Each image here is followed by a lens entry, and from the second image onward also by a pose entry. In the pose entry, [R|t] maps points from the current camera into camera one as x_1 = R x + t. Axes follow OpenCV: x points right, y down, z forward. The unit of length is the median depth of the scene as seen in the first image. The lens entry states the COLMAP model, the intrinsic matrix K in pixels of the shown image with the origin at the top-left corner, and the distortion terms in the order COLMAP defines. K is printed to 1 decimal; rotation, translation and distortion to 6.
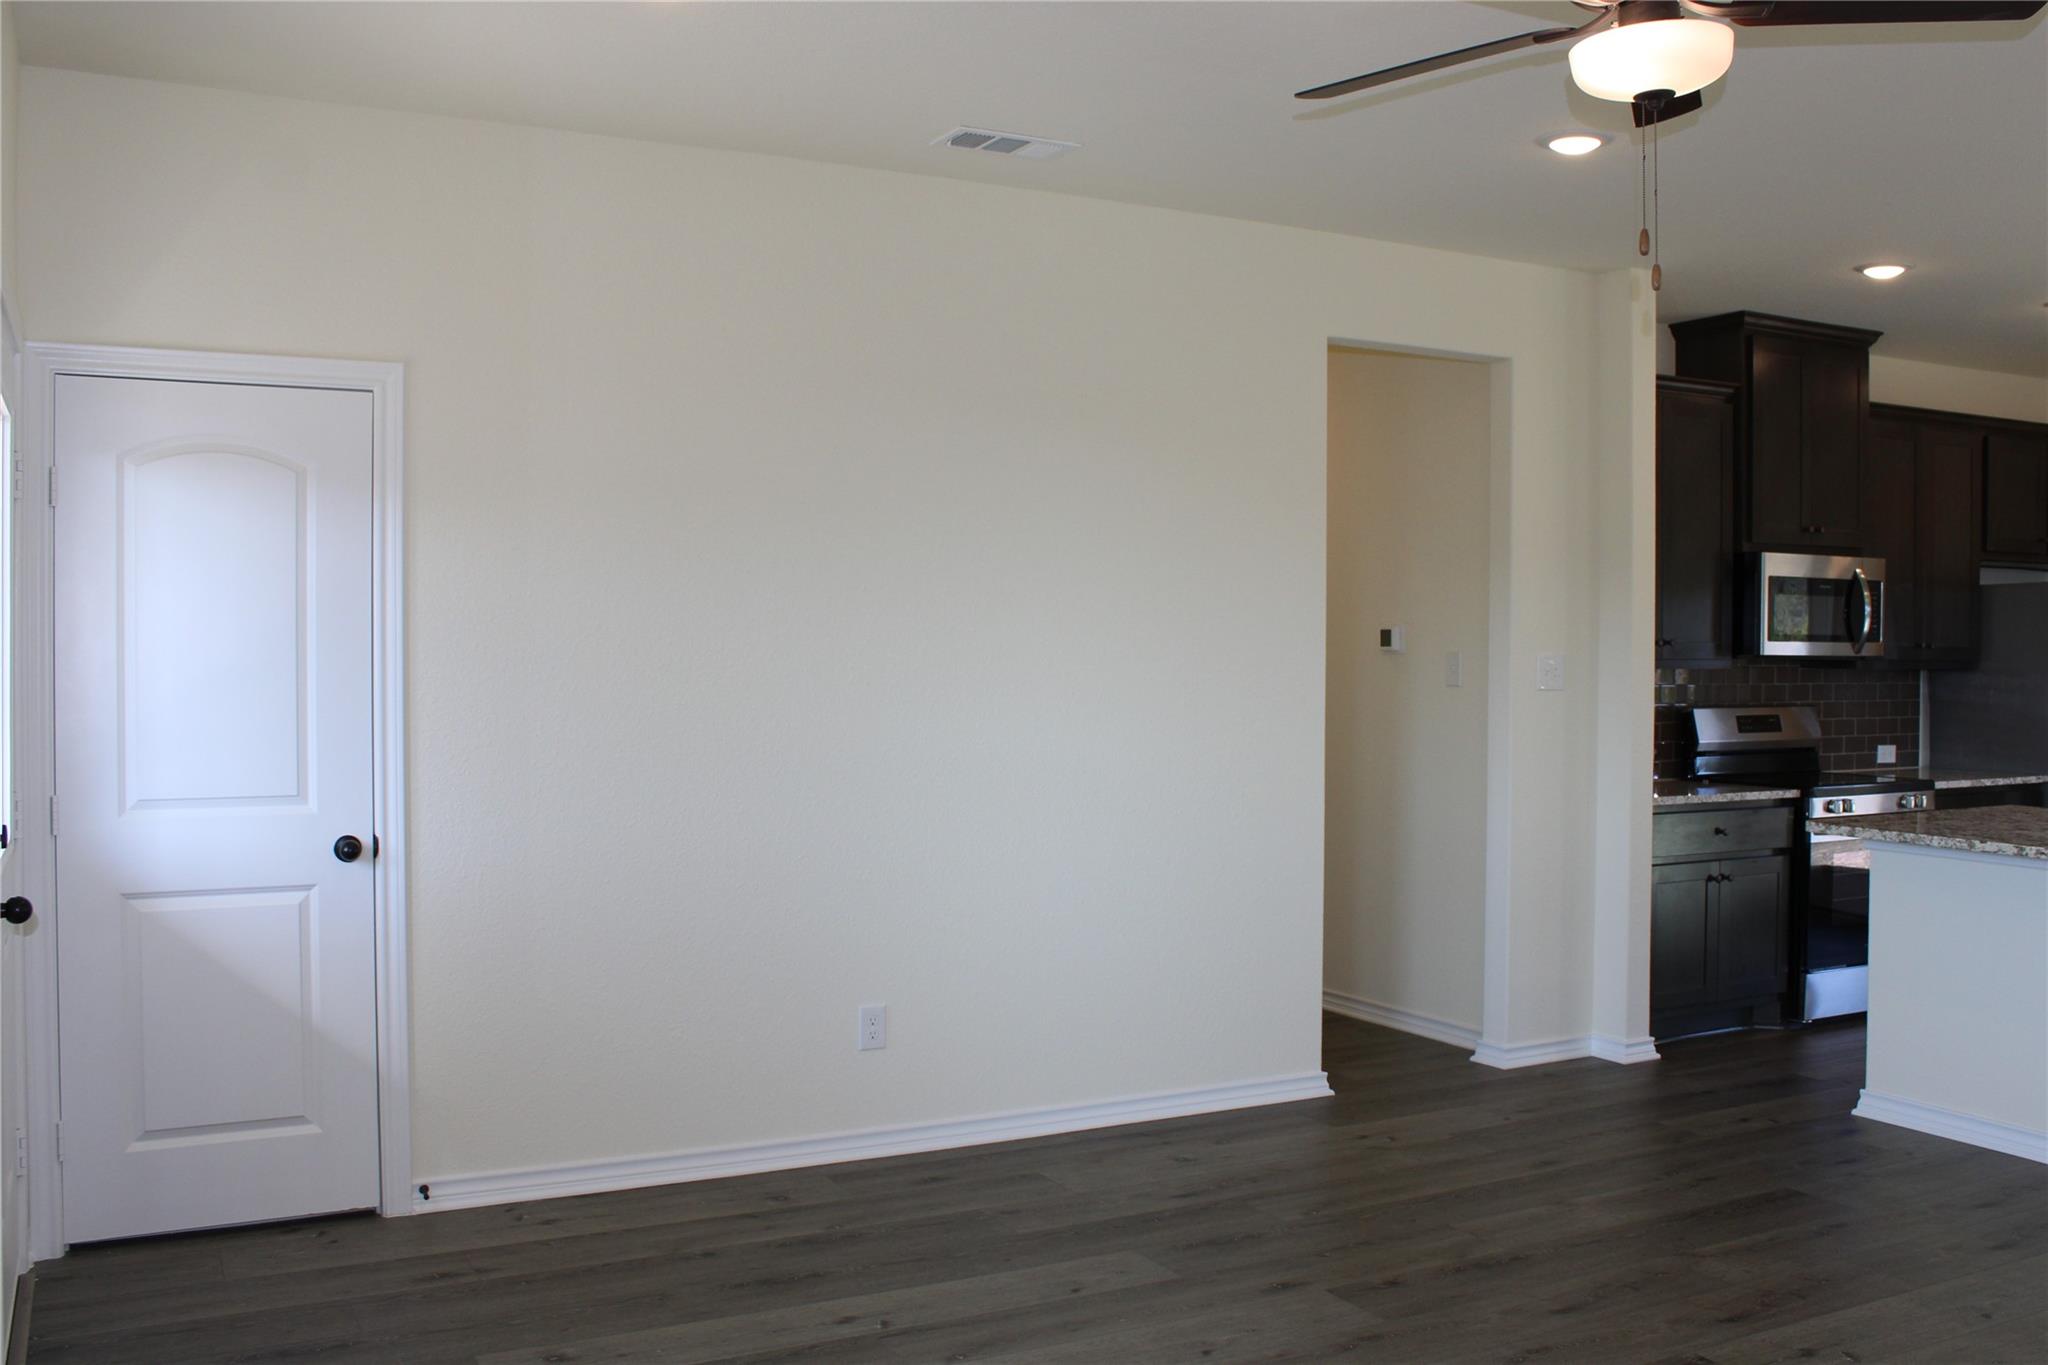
lens RADIAL K [[1800.0, 0, 1041.4], [0, 1800.0, 699.7], [0, 0, 1]] dist [-0.114754, 0.091632]
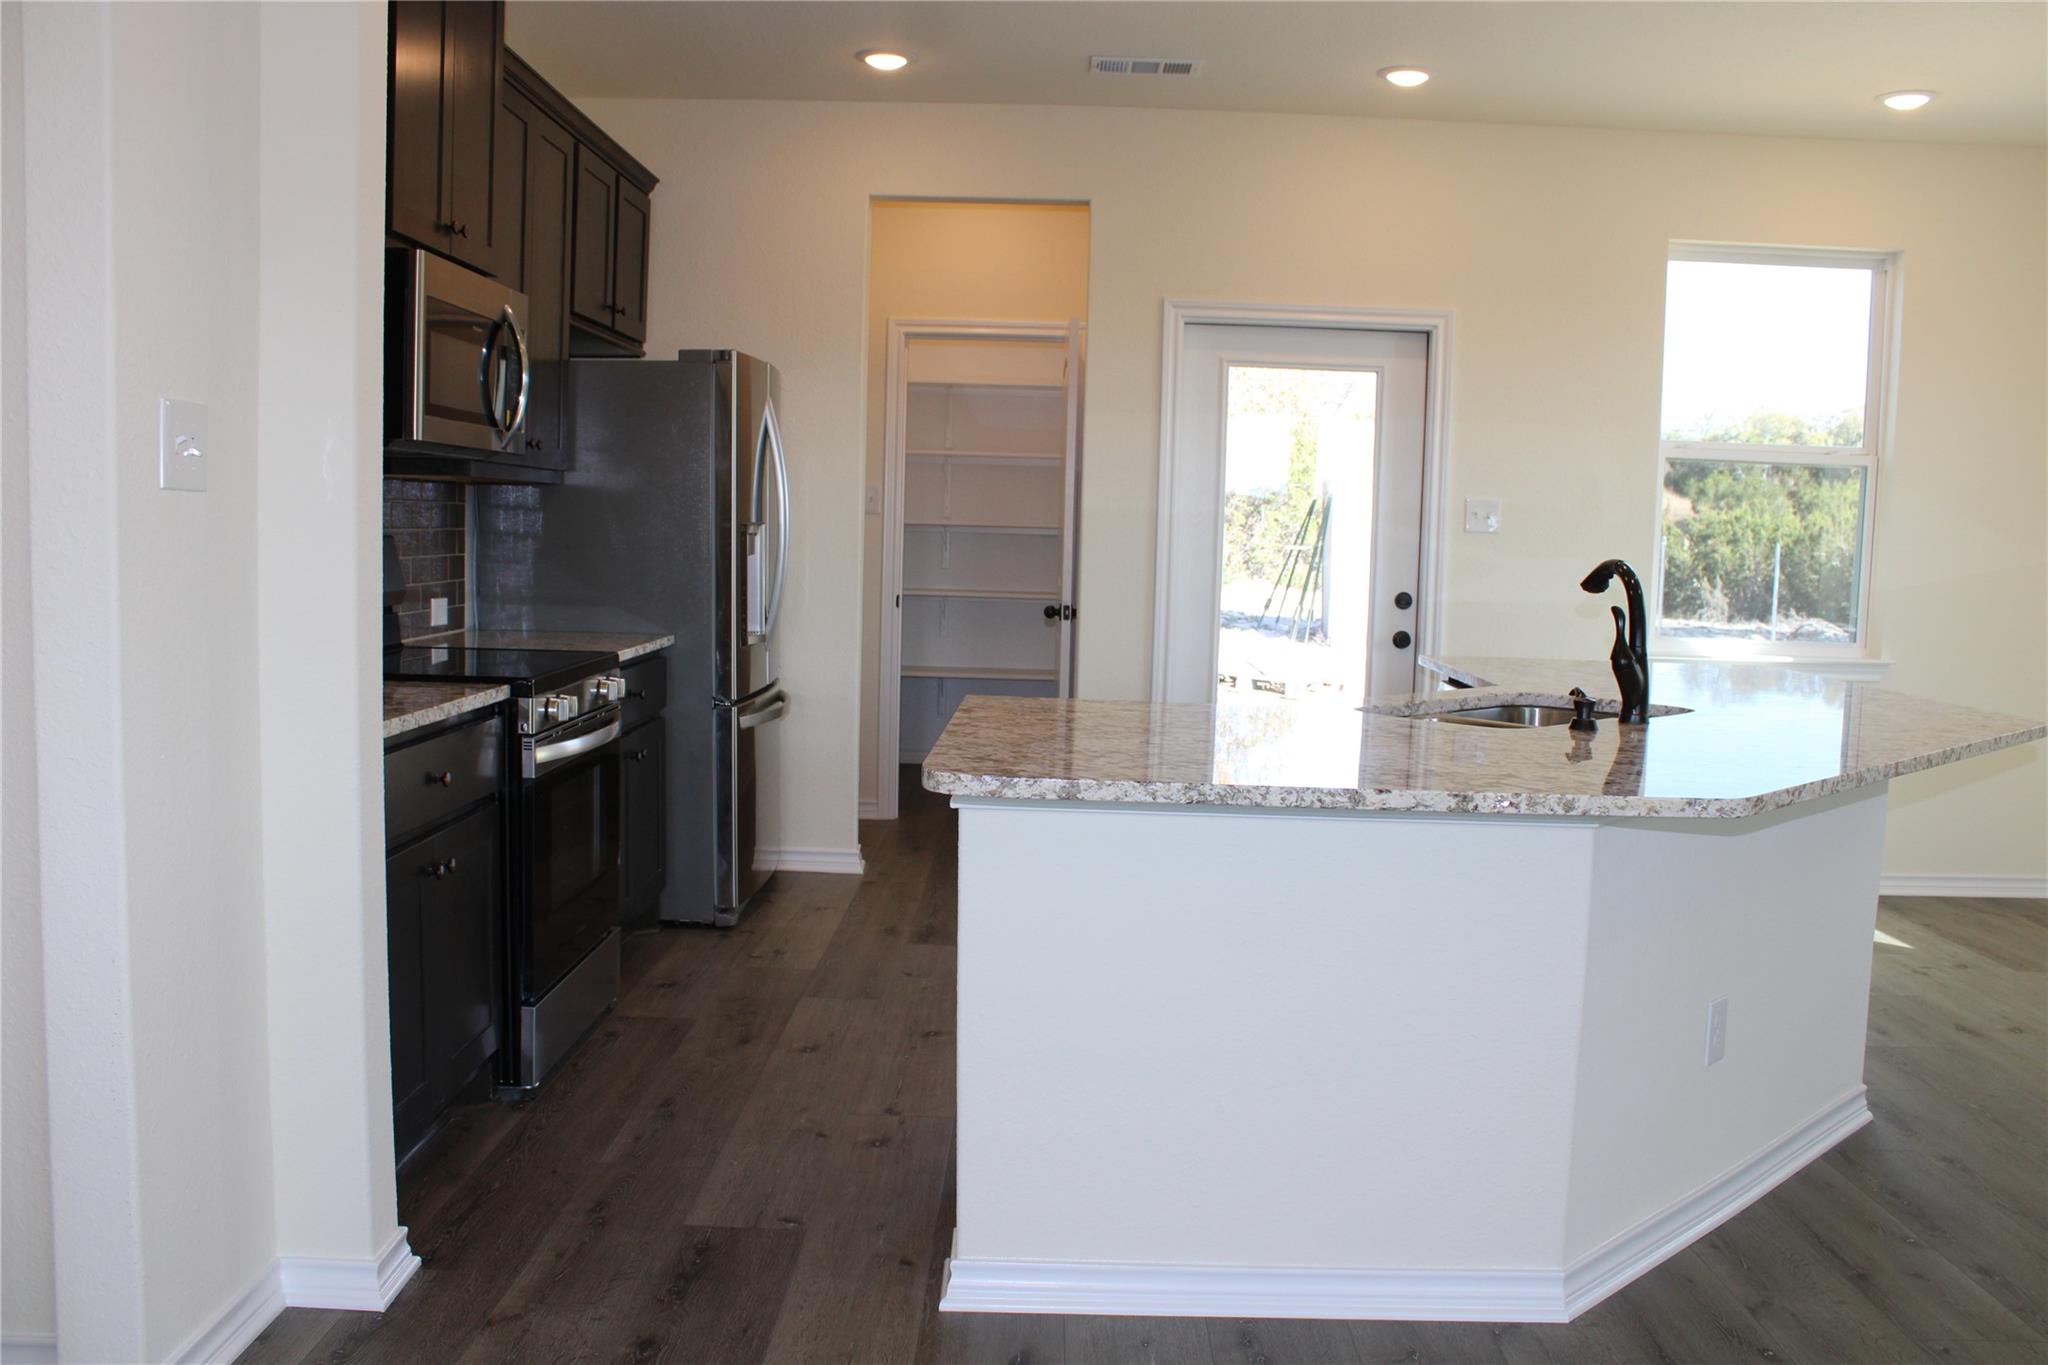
lens RADIAL K [[1727.6, 0, 1024.3], [0, 1727.6, 697.2], [0, 0, 1]] dist [-0.168040, 0.150264]
pose [[0.475759, -0.076523, 0.876240, 0.035157], [-0.003101, 0.996056, 0.088671, 0.006849], [-0.879570, -0.044903, 0.473646, 0.587954]]
